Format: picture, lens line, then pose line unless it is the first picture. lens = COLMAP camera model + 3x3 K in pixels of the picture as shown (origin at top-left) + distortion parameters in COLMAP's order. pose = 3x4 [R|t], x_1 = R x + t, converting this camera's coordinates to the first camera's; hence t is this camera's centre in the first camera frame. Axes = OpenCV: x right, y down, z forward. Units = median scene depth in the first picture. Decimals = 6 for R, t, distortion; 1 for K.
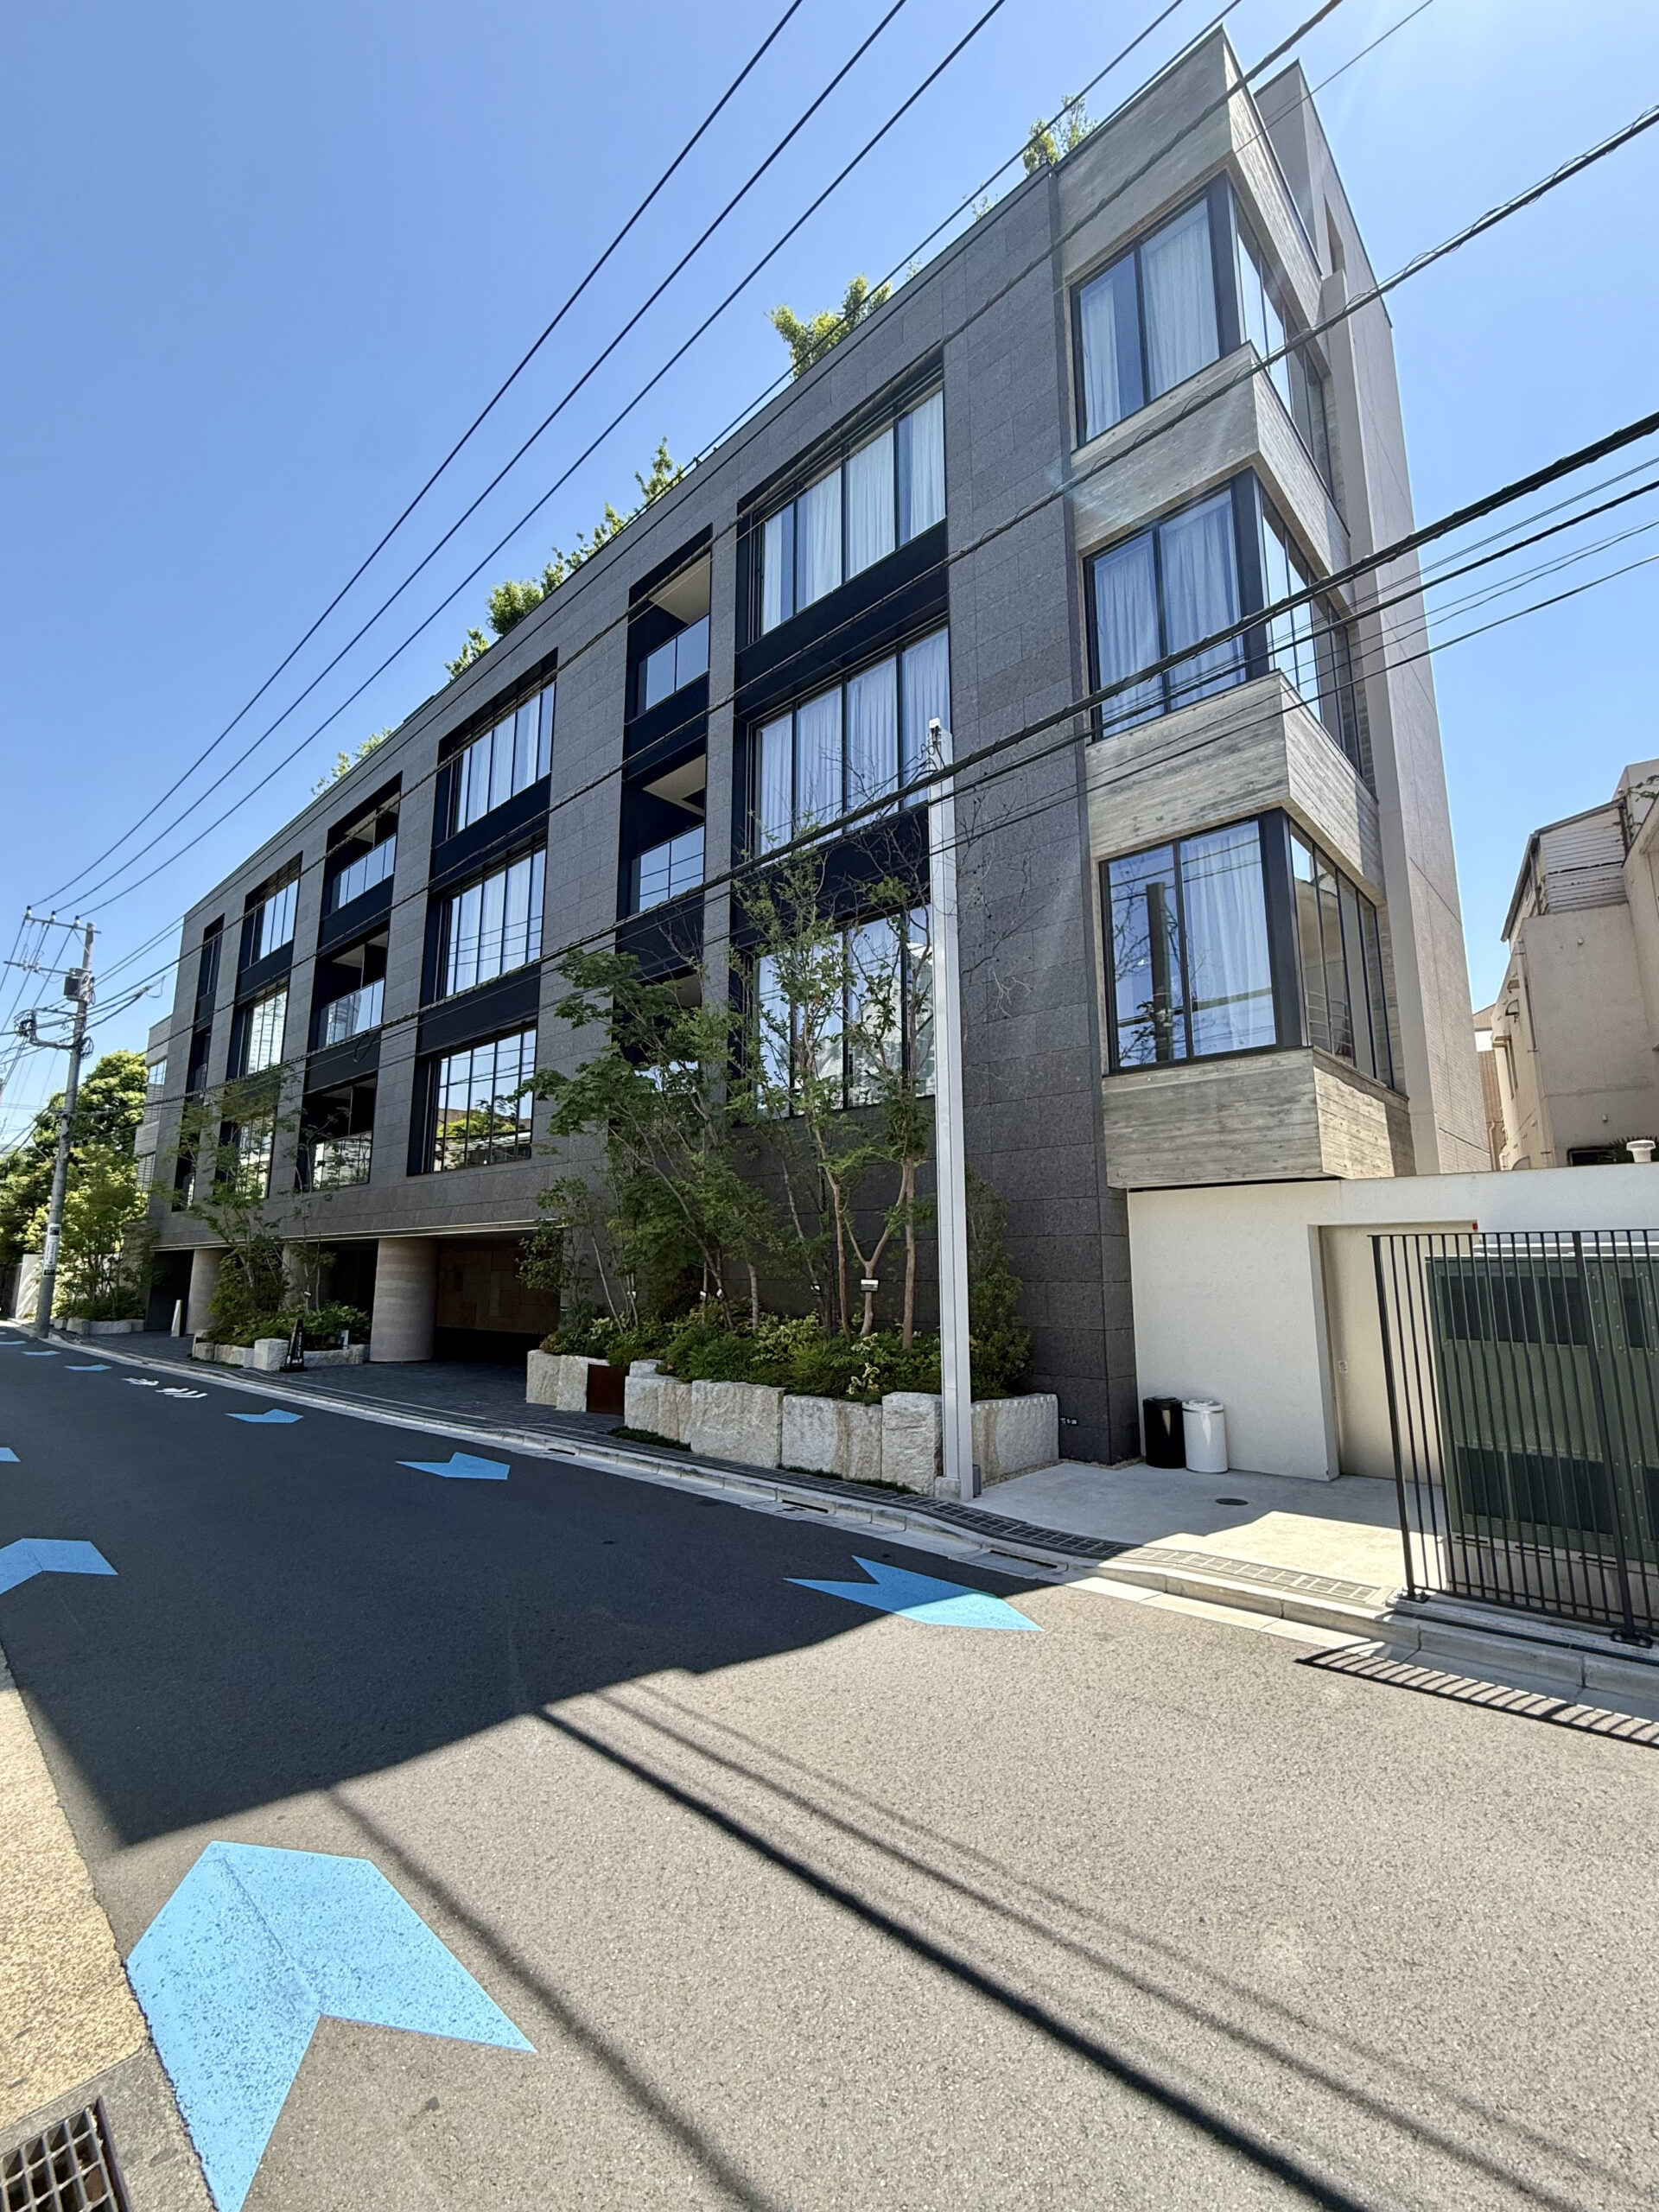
lens RADIAL K [[963.7, 0, 829.5], [0, 963.7, 1106.0], [0, 0, 1]] dist [-0.002694, 0.000086]
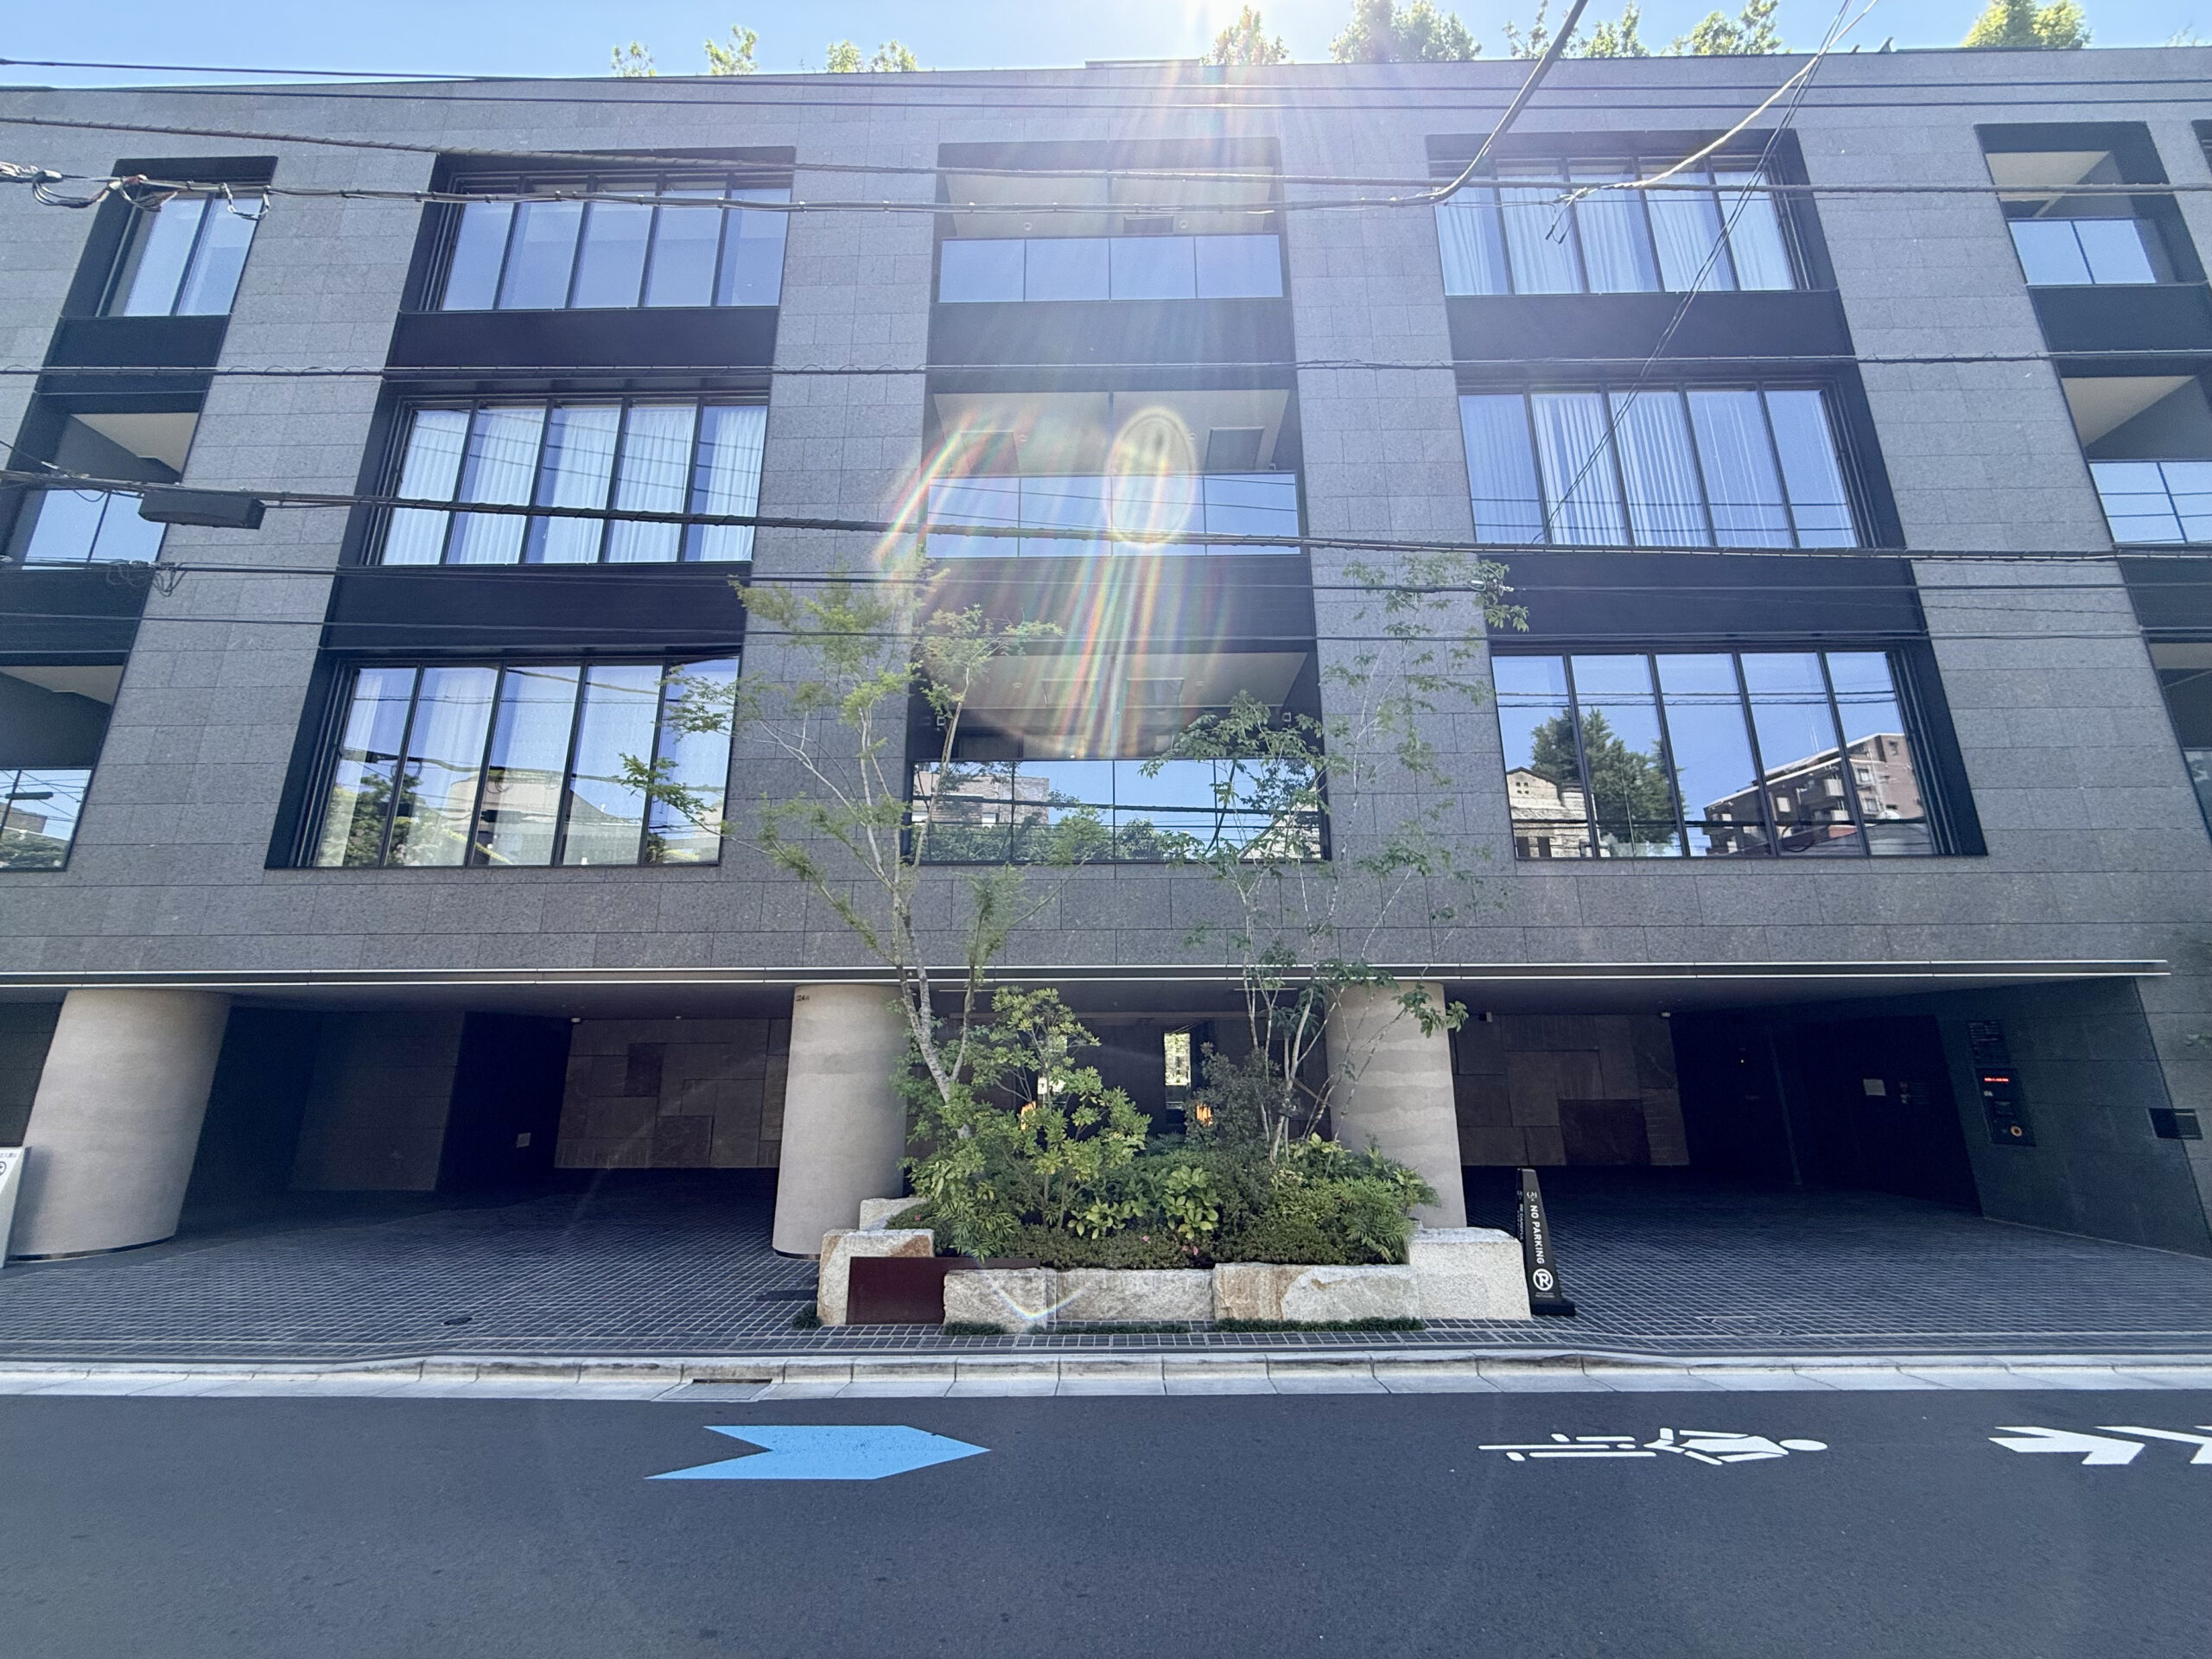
lens RADIAL K [[861.2, 0, 1103.8], [0, 861.2, 842.5], [0, 0, 1]] dist [-0.000546, -0.000105]
pose [[0.742963, 0.168133, 0.647871, -0.155282], [-0.114555, 0.985596, -0.124408, 0.024848], [-0.659456, 0.018213, 0.751522, 0.138761]]
